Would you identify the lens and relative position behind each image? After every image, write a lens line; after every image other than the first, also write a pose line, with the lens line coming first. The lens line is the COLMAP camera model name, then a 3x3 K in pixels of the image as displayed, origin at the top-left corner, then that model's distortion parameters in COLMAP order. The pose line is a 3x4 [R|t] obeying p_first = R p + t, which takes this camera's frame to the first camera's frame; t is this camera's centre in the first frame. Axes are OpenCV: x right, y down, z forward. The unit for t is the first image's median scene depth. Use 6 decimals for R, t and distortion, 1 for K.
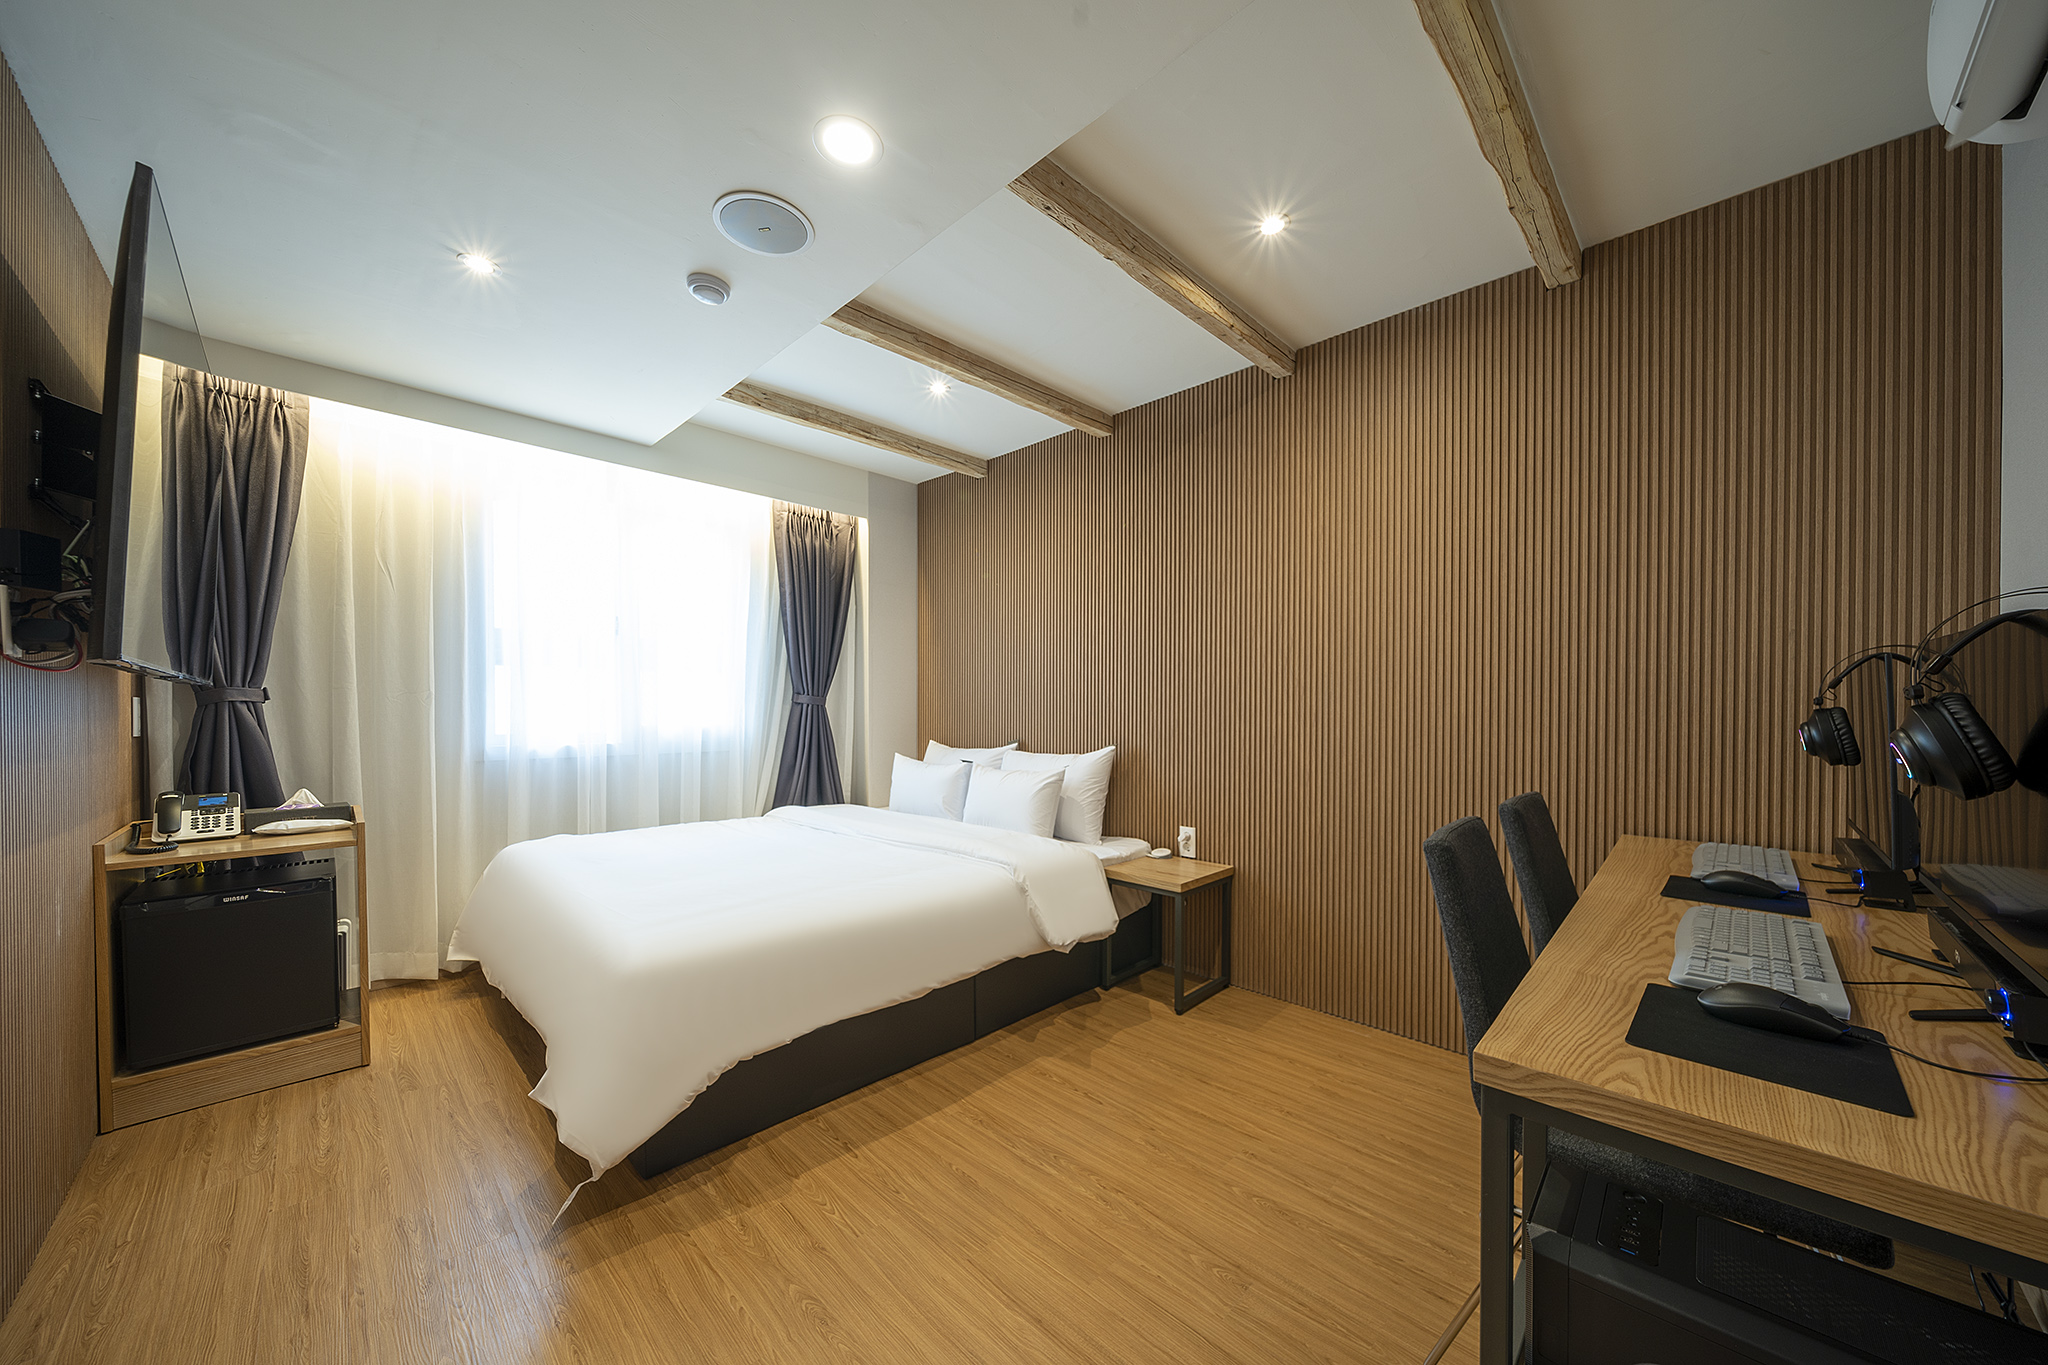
lens RADIAL K [[705.8, 0, 1018.4], [0, 705.8, 699.3], [0, 0, 1]] dist [-0.000935, -0.000250]
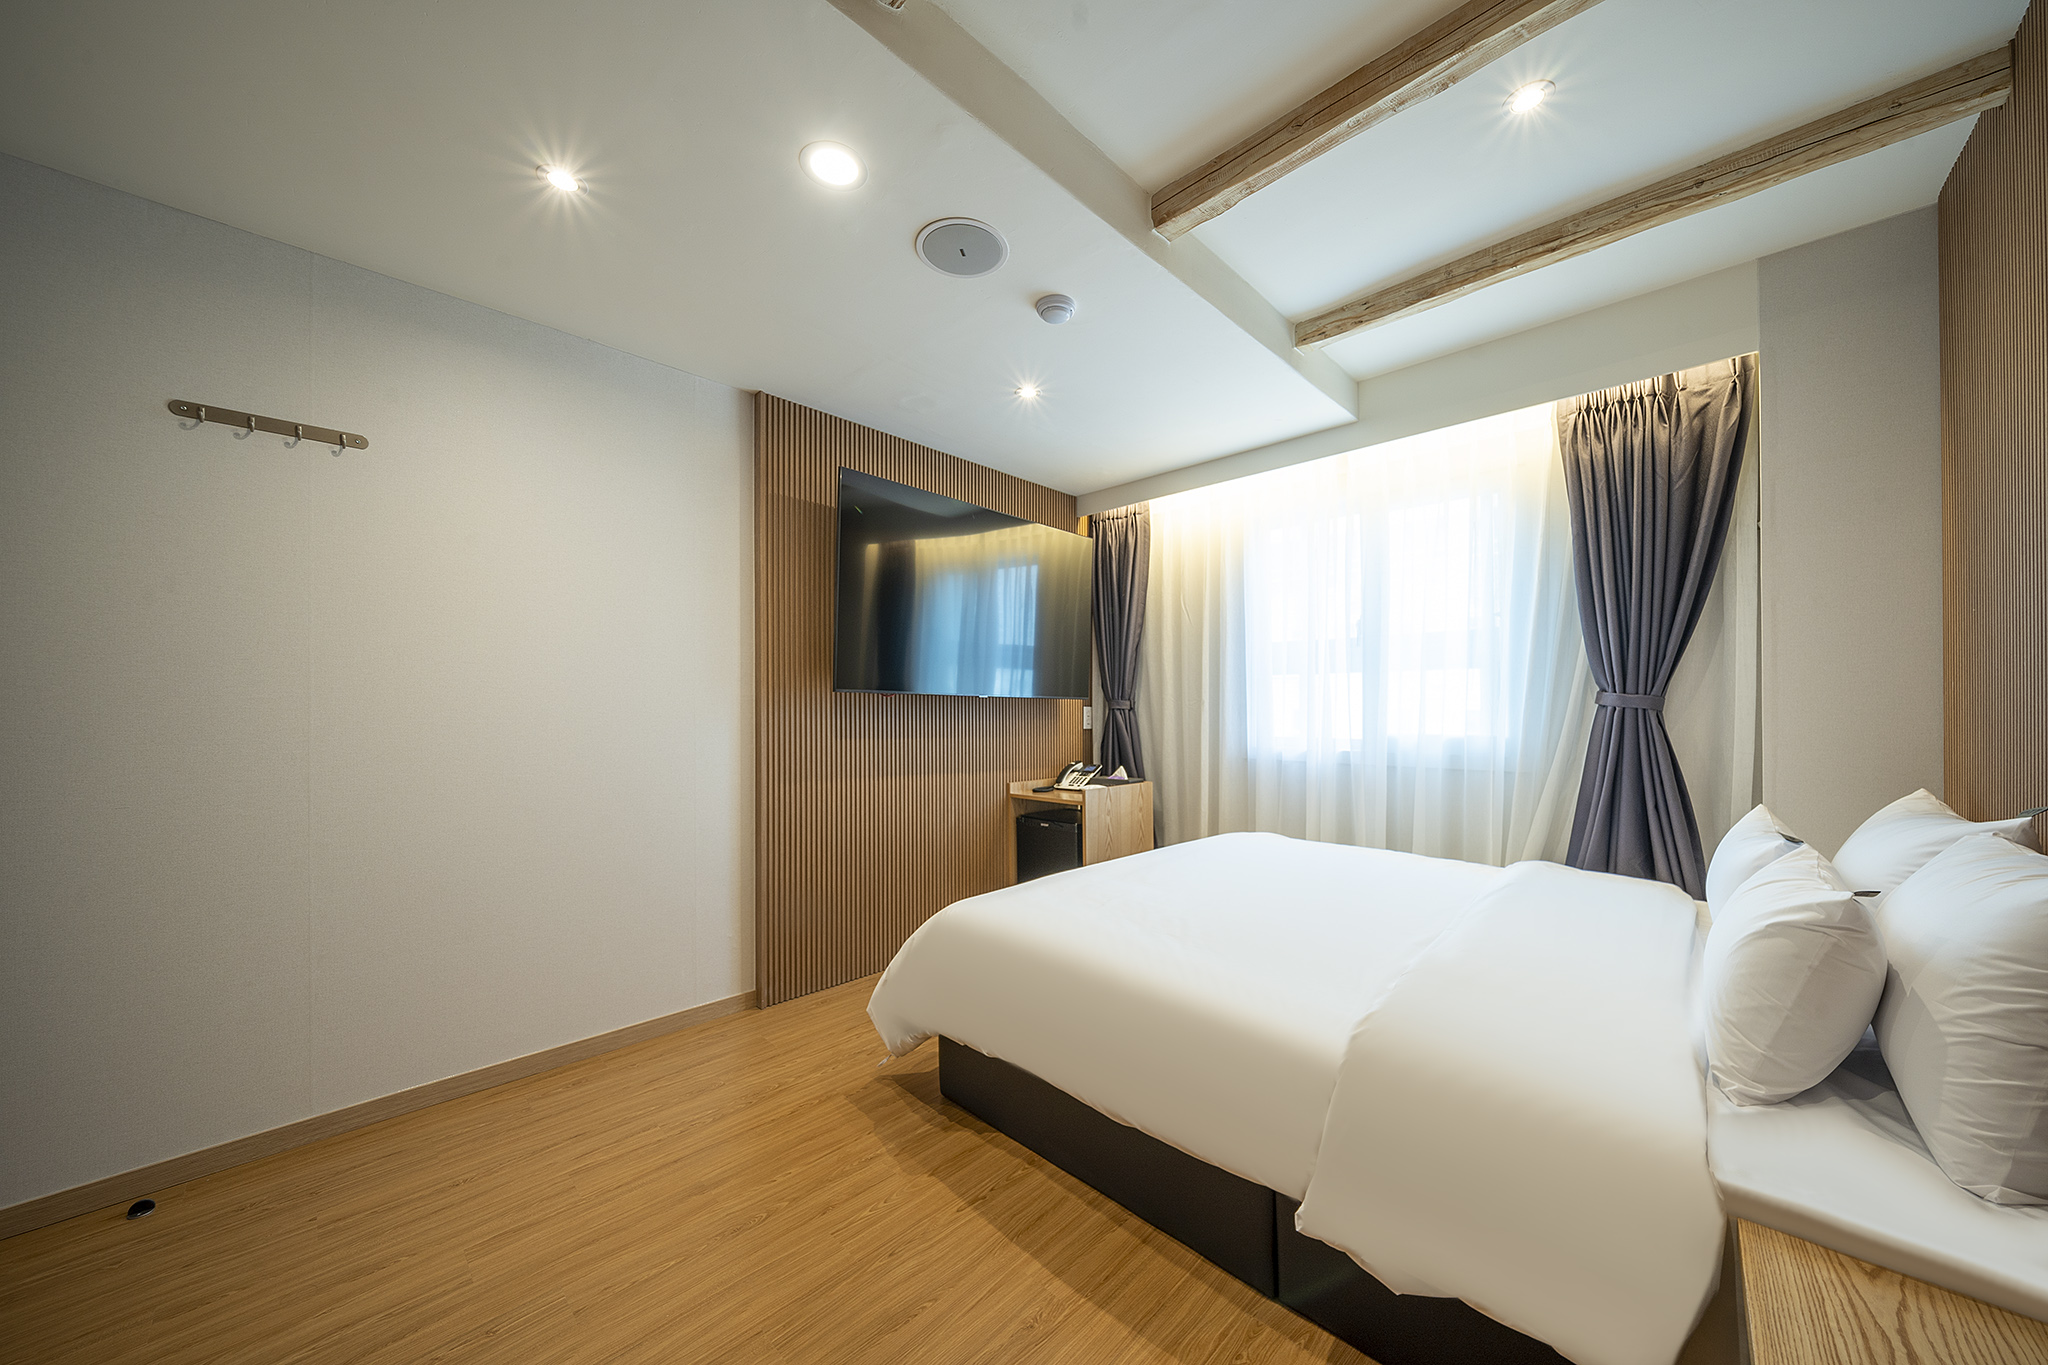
lens RADIAL K [[705.8, 0, 1033.9], [0, 705.8, 701.3], [0, 0, 1]] dist [-0.000935, -0.000250]
pose [[0.025932, -0.020278, -0.999458, 0.400254], [0.007763, 0.999768, -0.020083, 0.012867], [0.999634, -0.007238, 0.026084, 0.634067]]
